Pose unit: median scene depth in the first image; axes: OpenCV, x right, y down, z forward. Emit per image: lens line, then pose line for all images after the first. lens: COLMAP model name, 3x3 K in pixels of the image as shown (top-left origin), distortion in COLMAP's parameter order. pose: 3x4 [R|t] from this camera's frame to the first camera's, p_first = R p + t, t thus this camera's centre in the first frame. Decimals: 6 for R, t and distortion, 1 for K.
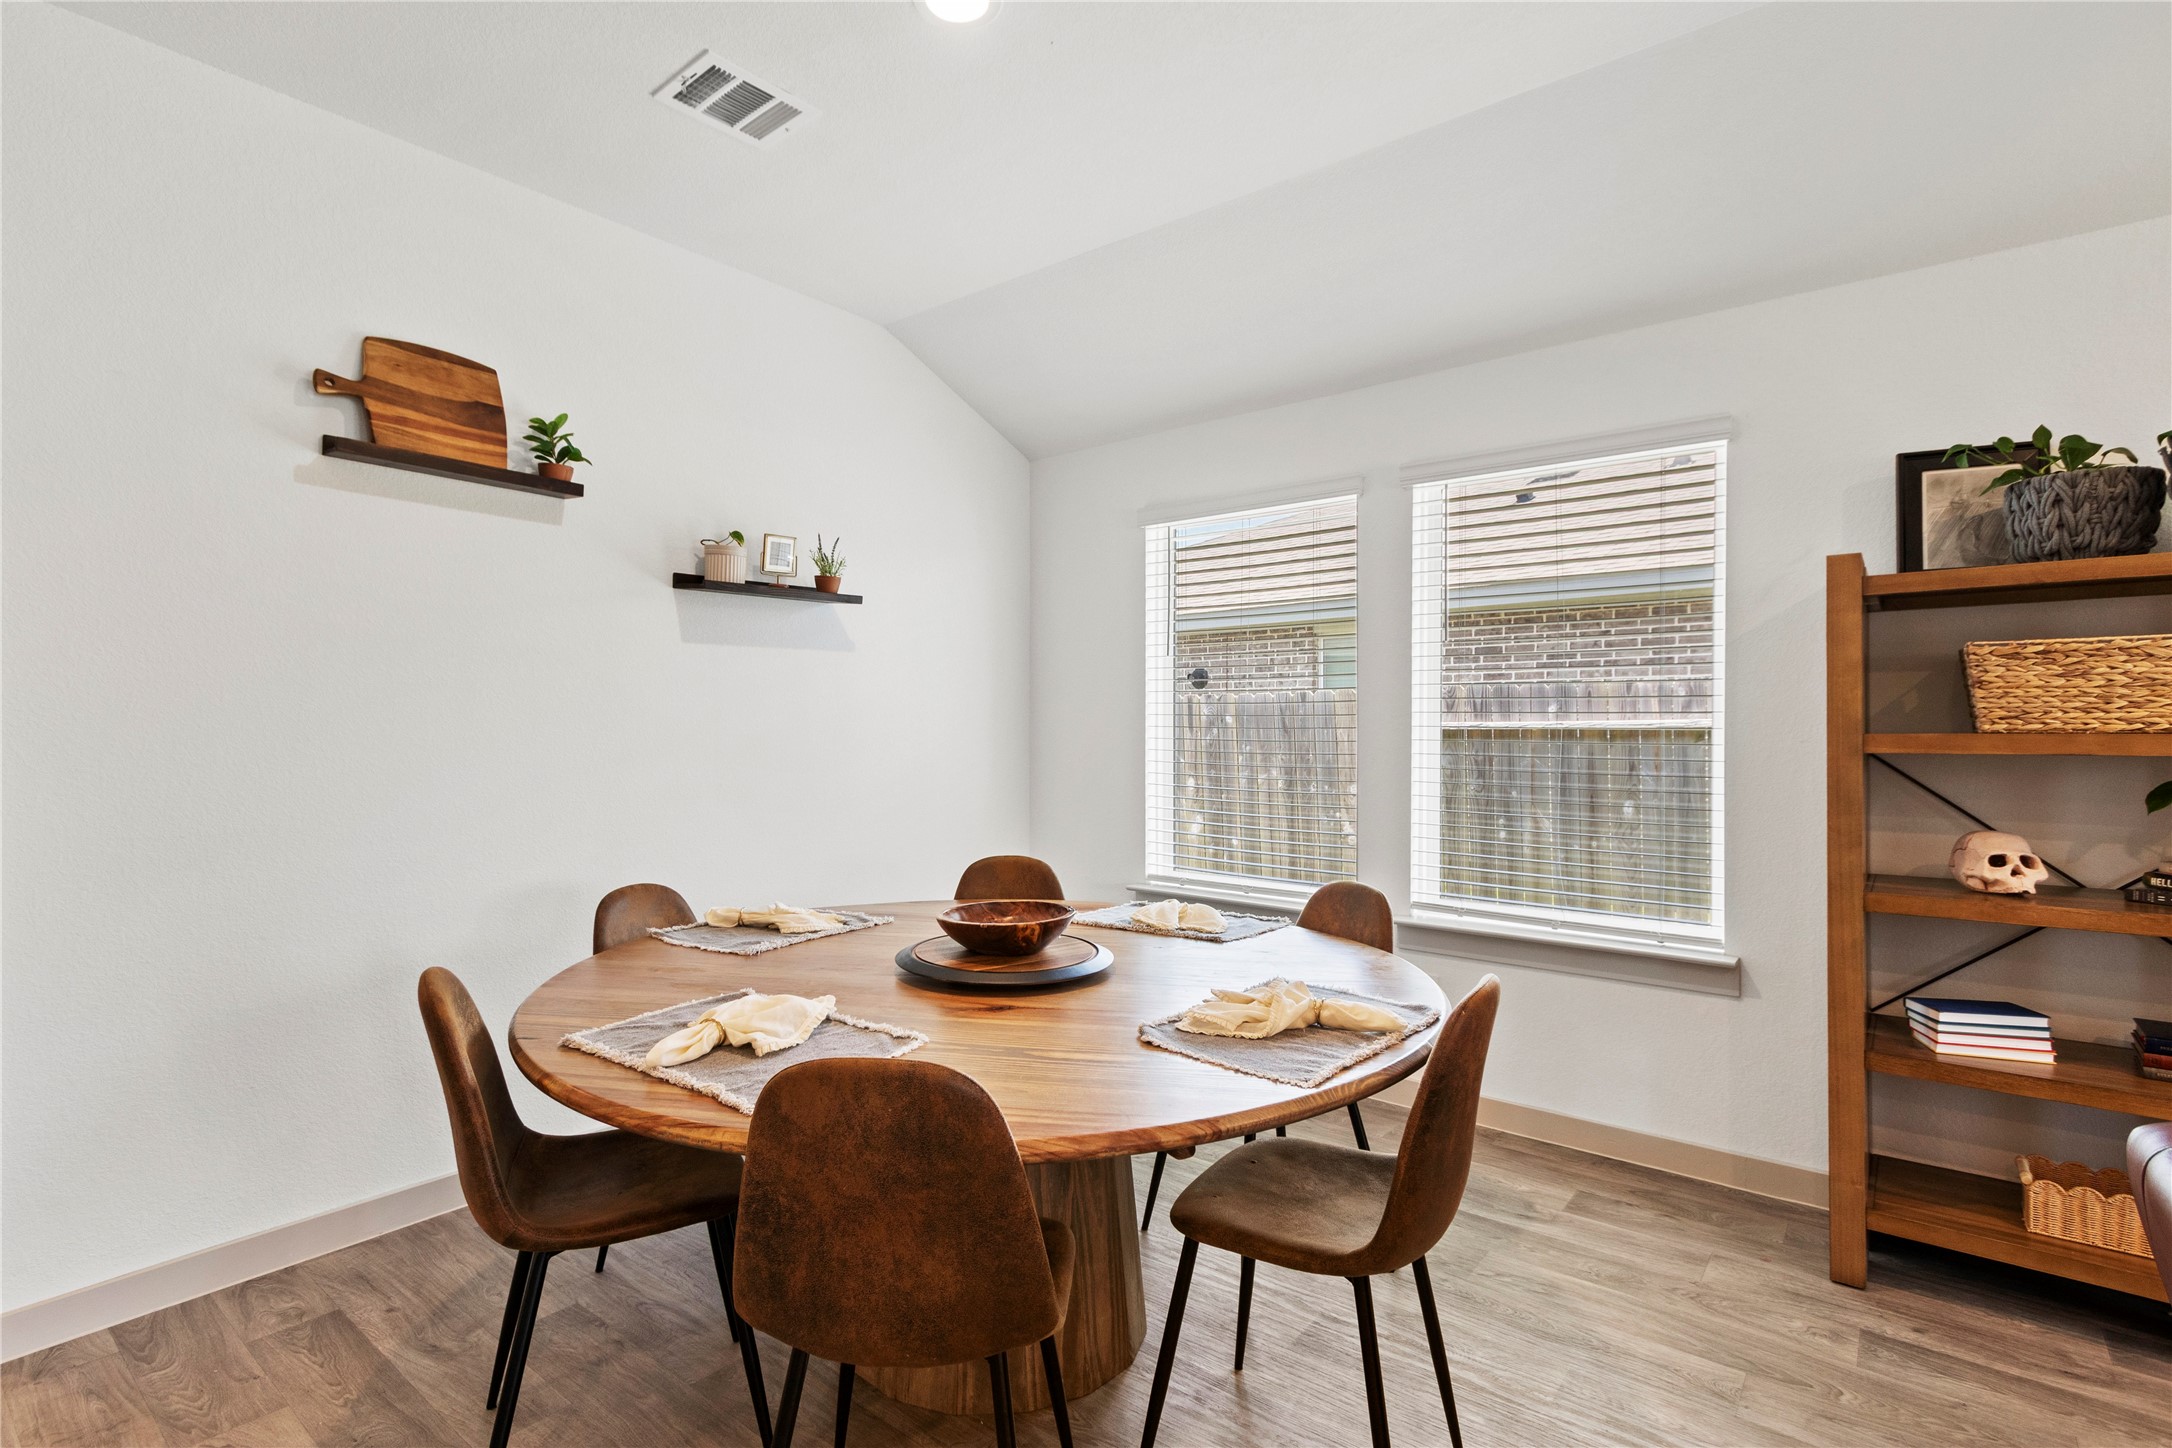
lens RADIAL K [[1000.4, 0, 1043.2], [0, 1000.4, 727.6], [0, 0, 1]] dist [0.001466, -0.000249]
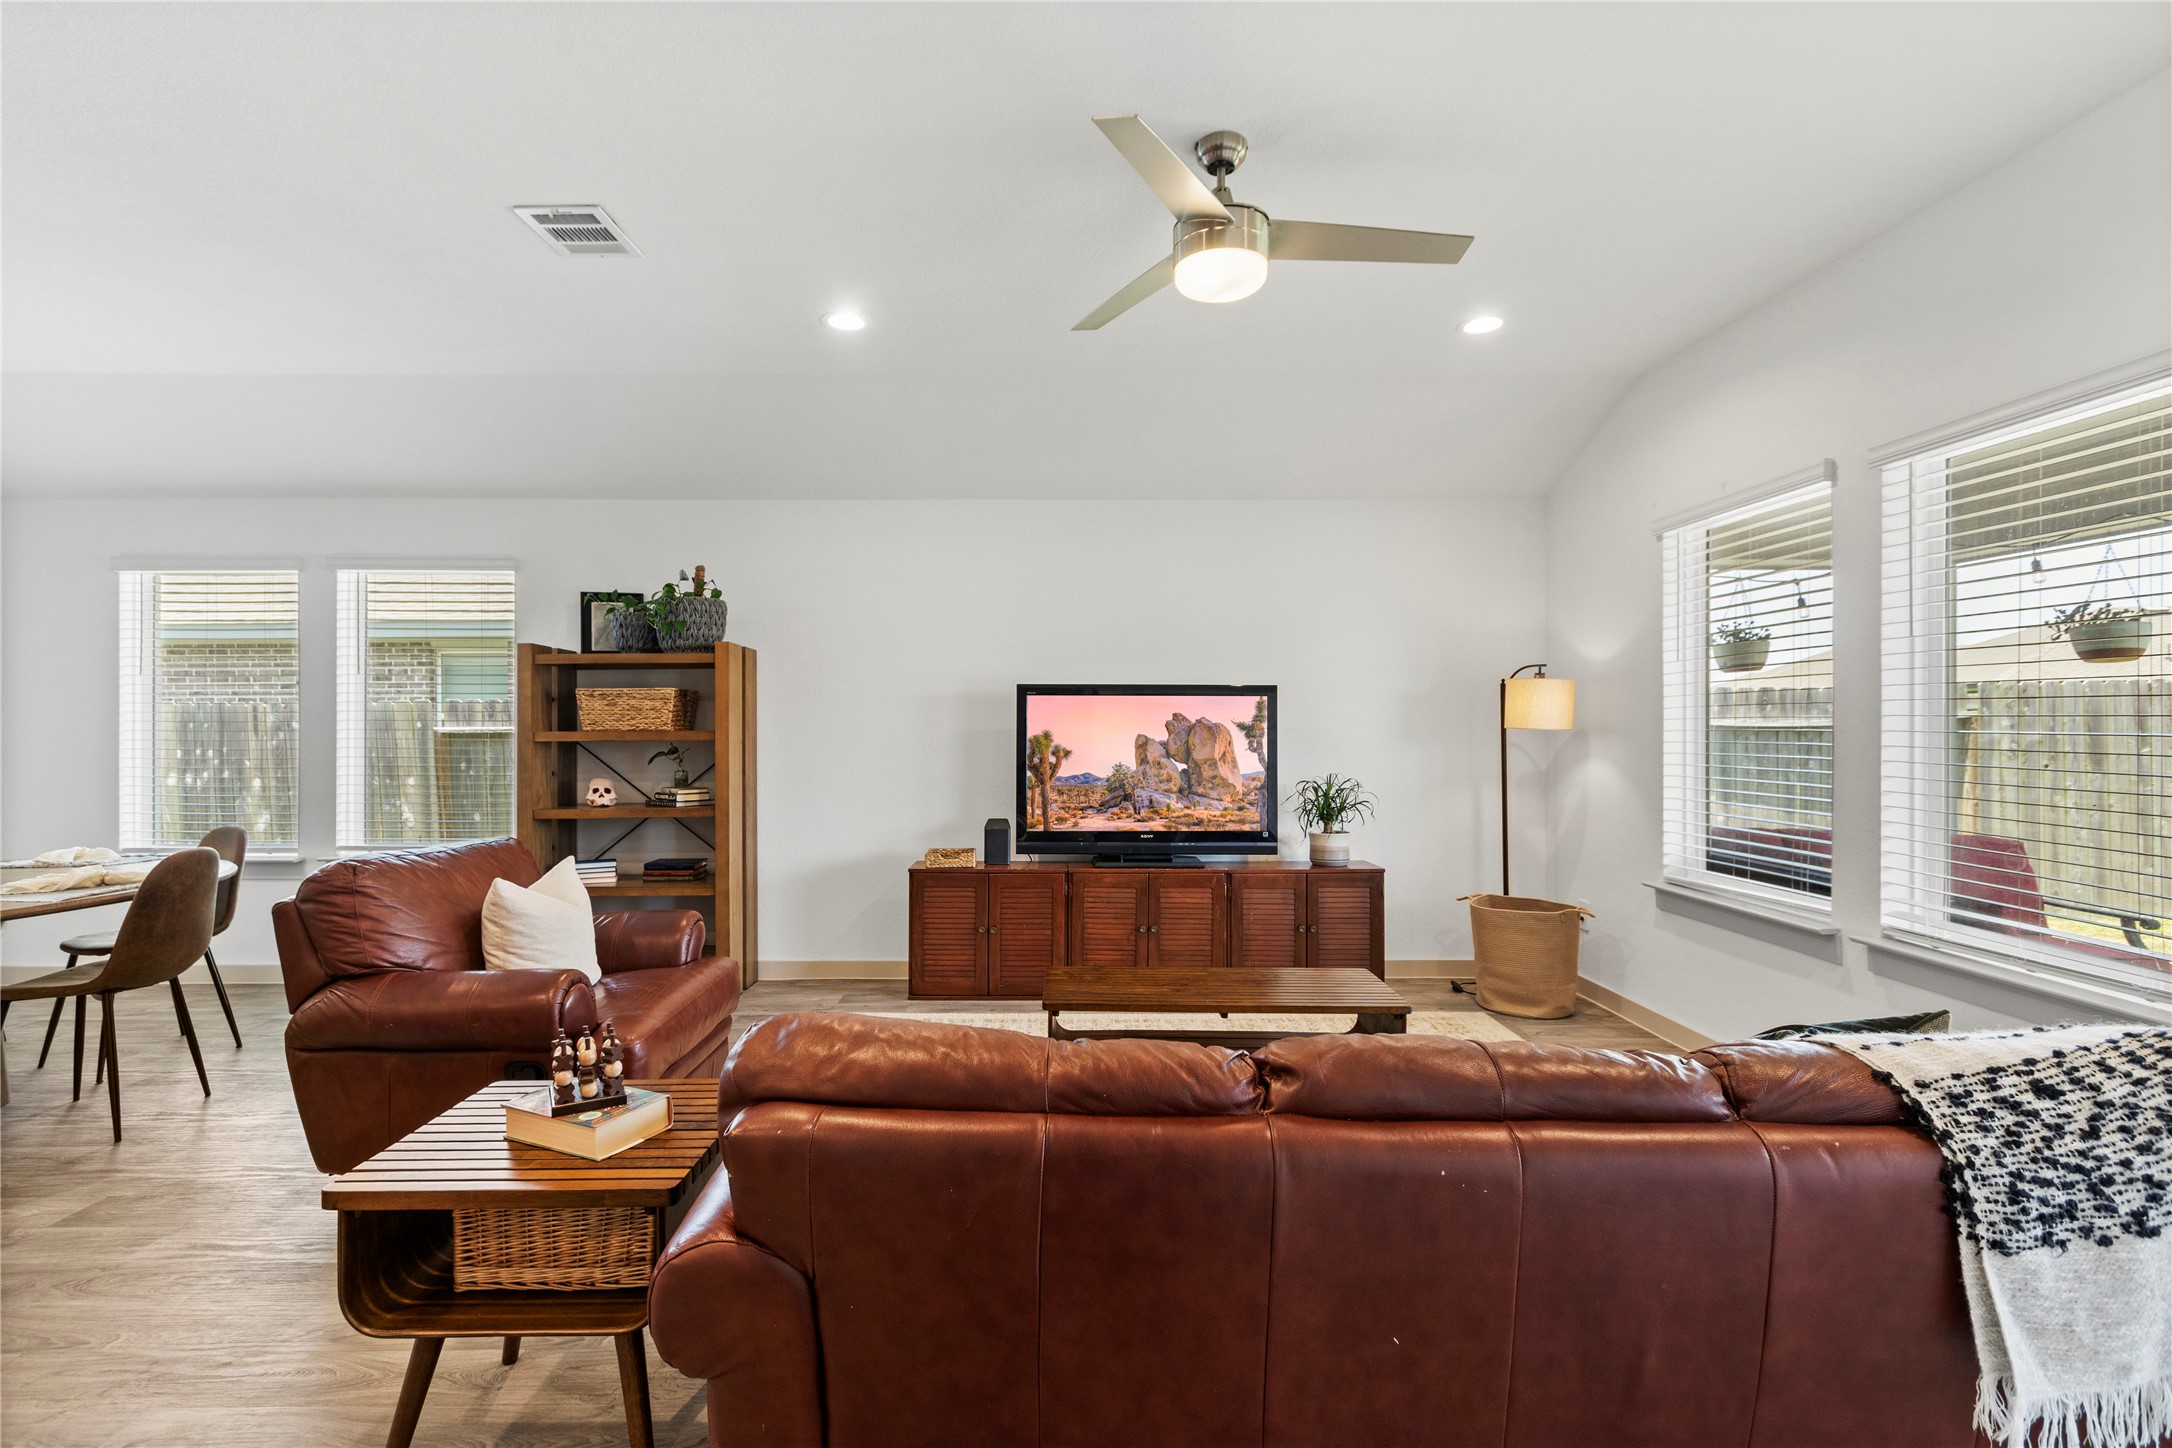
lens RADIAL K [[1000.4, 0, 1080.9], [0, 1000.4, 724.3], [0, 0, 1]] dist [0.001466, -0.000249]
pose [[0.757670, -0.000437, 0.652638, 0.352469], [0.006315, 0.999958, -0.006662, 0.011650], [-0.652608, 0.009169, 0.757641, -1.320435]]
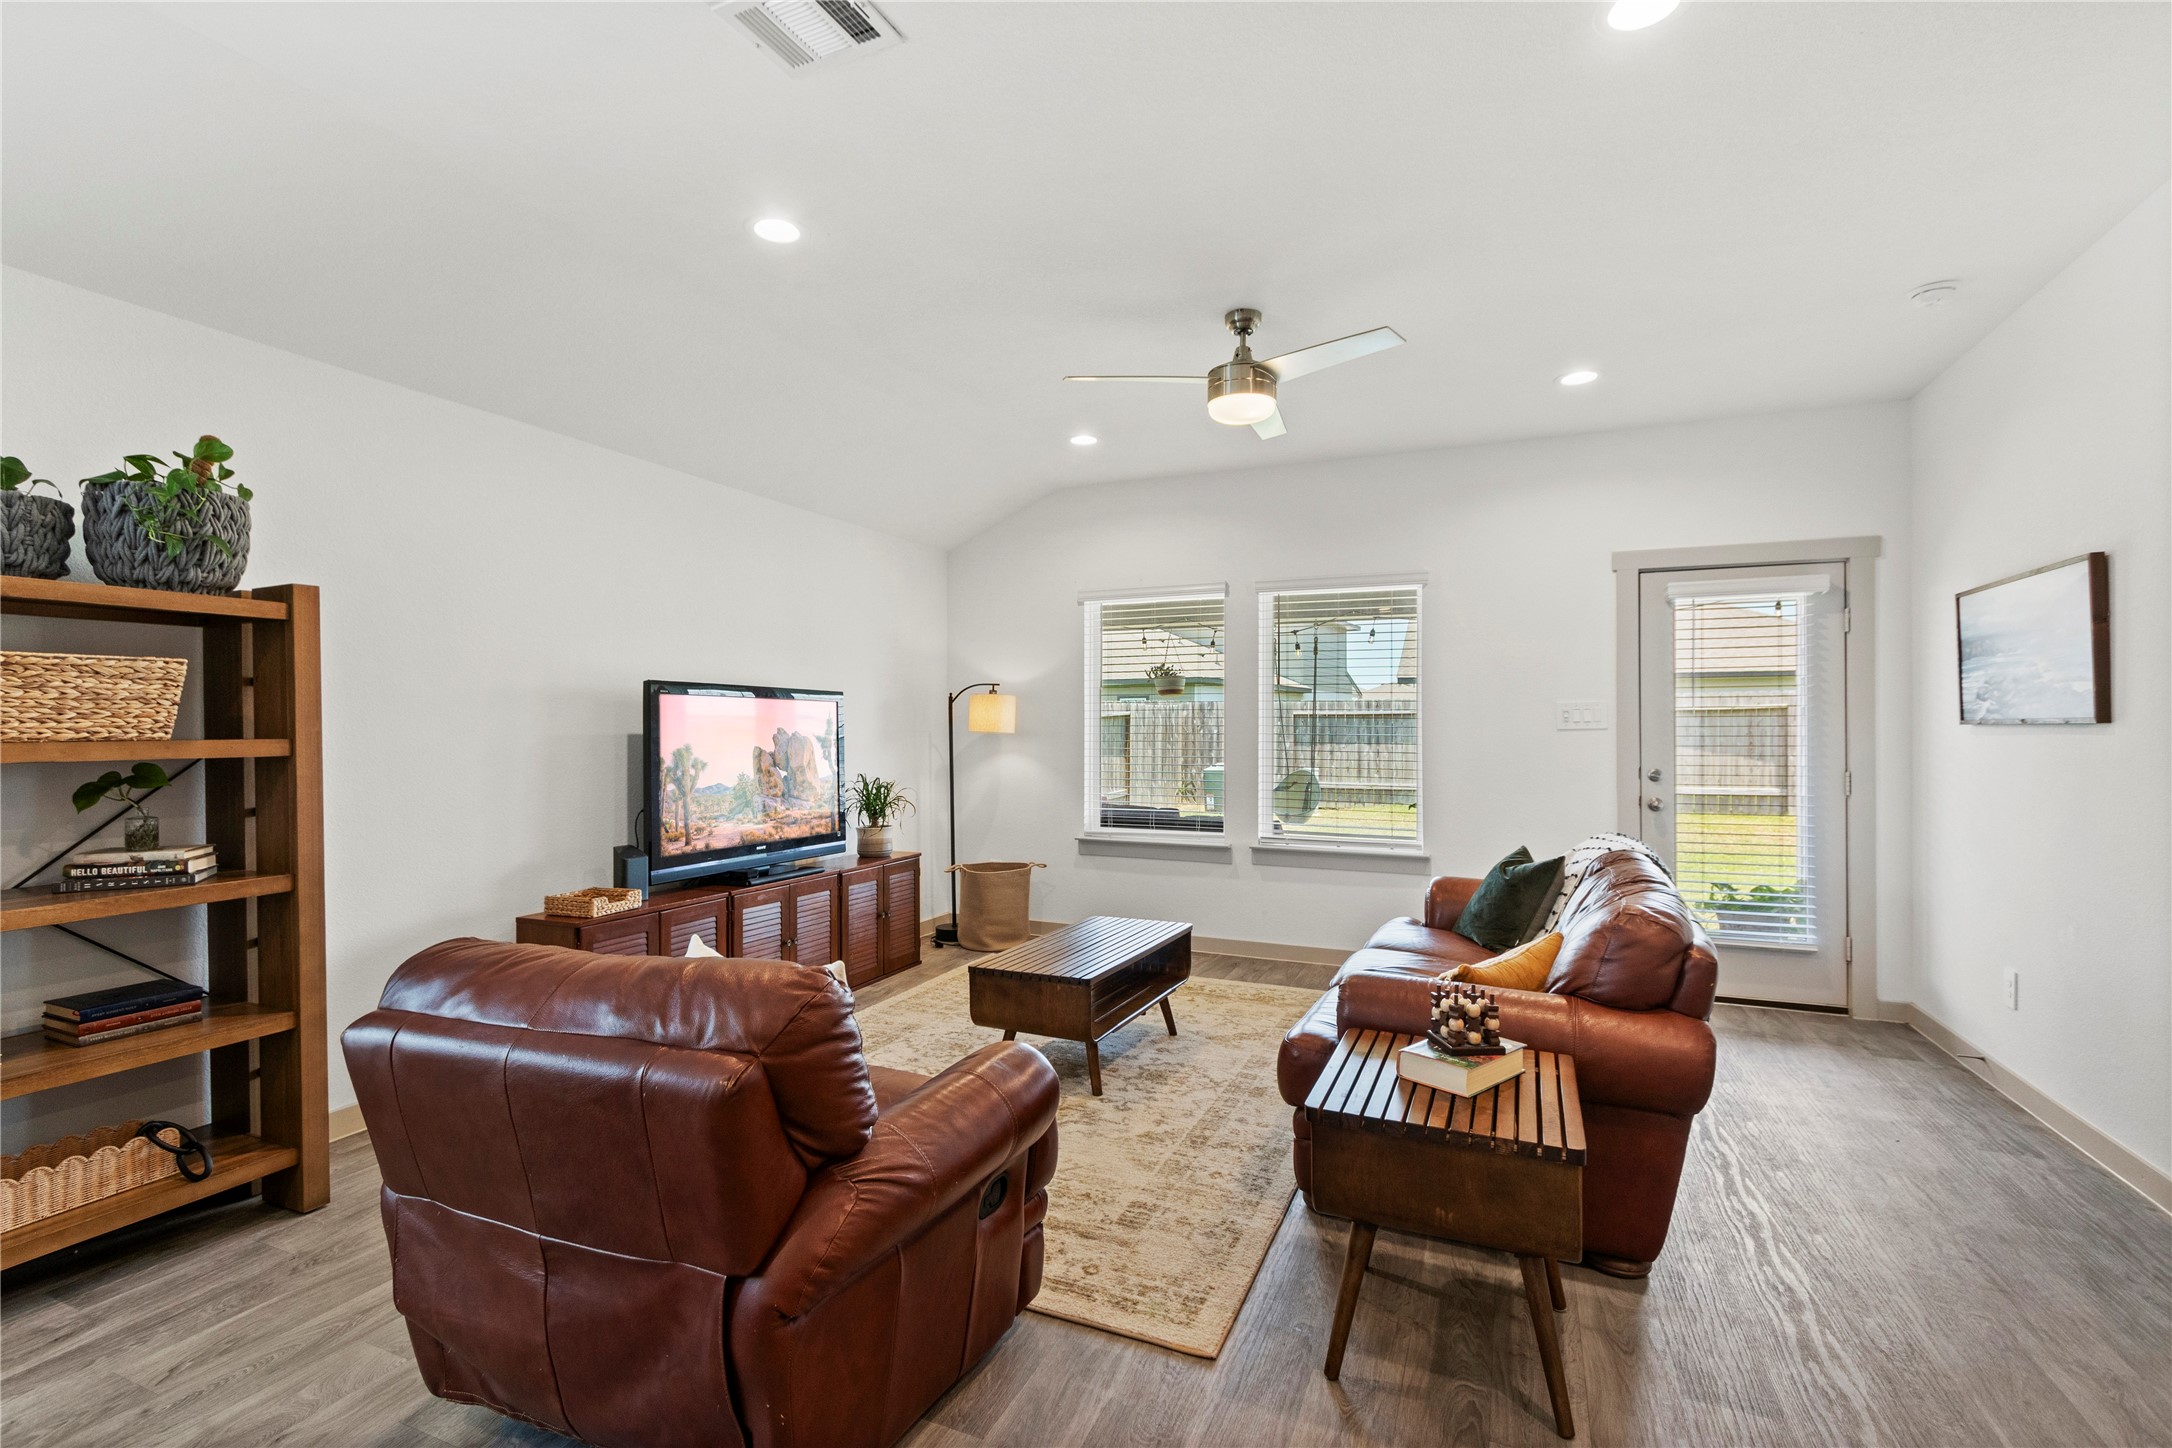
lens RADIAL K [[1000.4, 0, 1074.2], [0, 1000.4, 727.3], [0, 0, 1]] dist [0.001466, -0.000249]
pose [[-0.279477, 0.001001, 0.960152, -0.284558], [0.006611, 0.999978, 0.000882, -0.003562], [-0.960130, 0.006594, -0.279478, 0.230333]]
